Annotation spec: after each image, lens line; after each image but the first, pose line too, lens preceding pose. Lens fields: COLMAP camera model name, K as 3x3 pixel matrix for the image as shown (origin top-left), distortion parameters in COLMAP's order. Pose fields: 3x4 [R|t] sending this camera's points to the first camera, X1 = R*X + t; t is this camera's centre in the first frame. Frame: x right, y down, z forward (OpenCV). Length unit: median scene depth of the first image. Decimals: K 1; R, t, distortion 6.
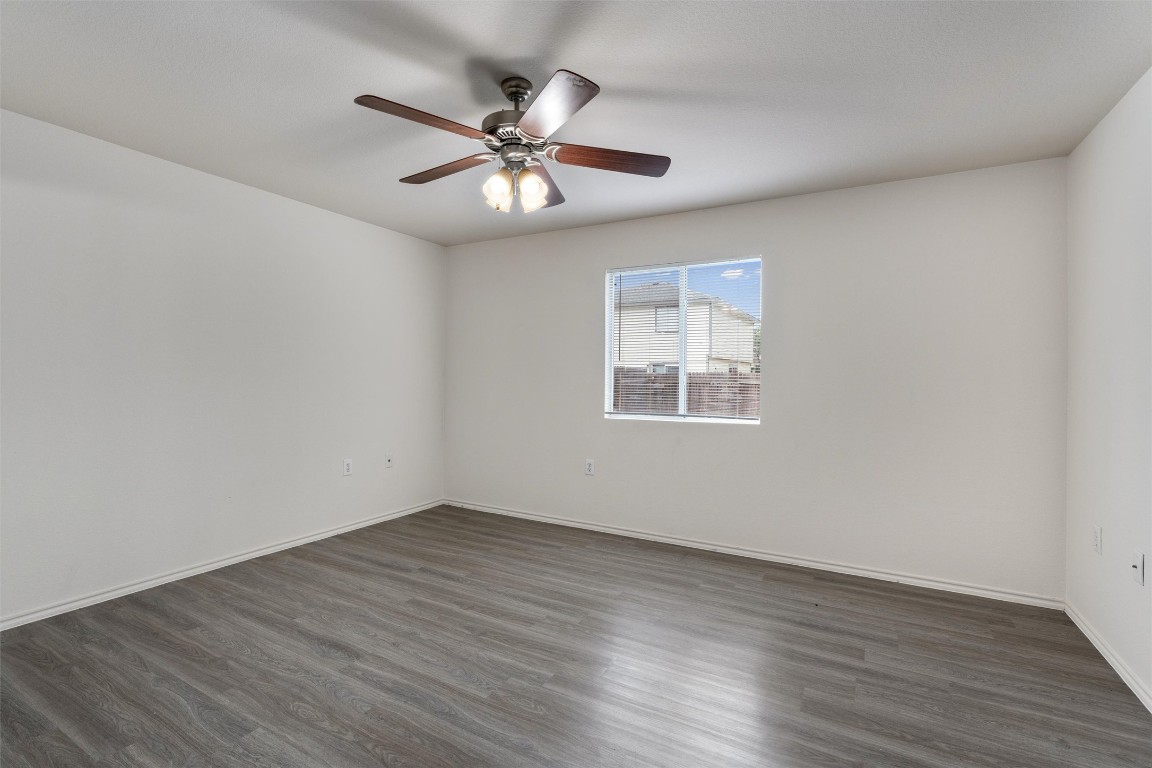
lens RADIAL K [[519.7, 0, 575.3], [0, 519.7, 381.3], [0, 0, 1]] dist [-0.012147, 0.000816]
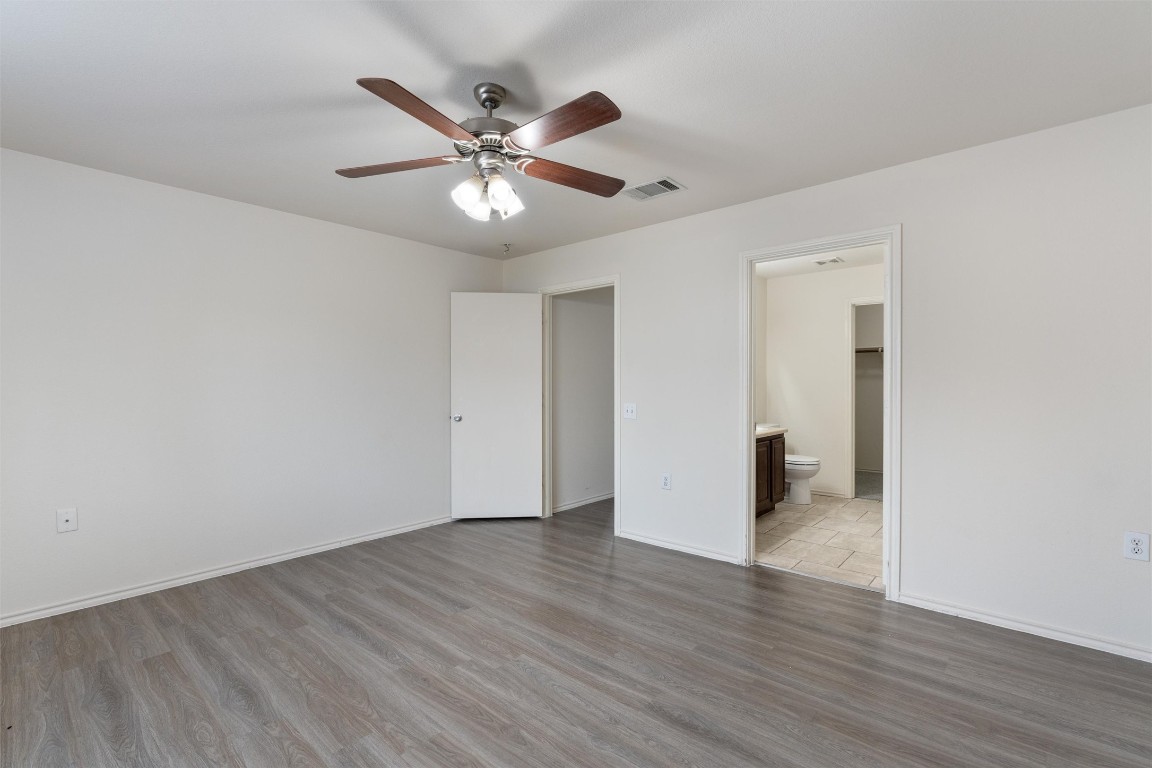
lens RADIAL K [[519.7, 0, 576.4], [0, 519.7, 382.7], [0, 0, 1]] dist [-0.012147, 0.000816]
pose [[-0.976337, -0.007716, 0.216116, -0.508097], [-0.005553, 0.999928, 0.010617, -0.025999], [-0.216182, 0.009166, -0.976310, 1.980370]]
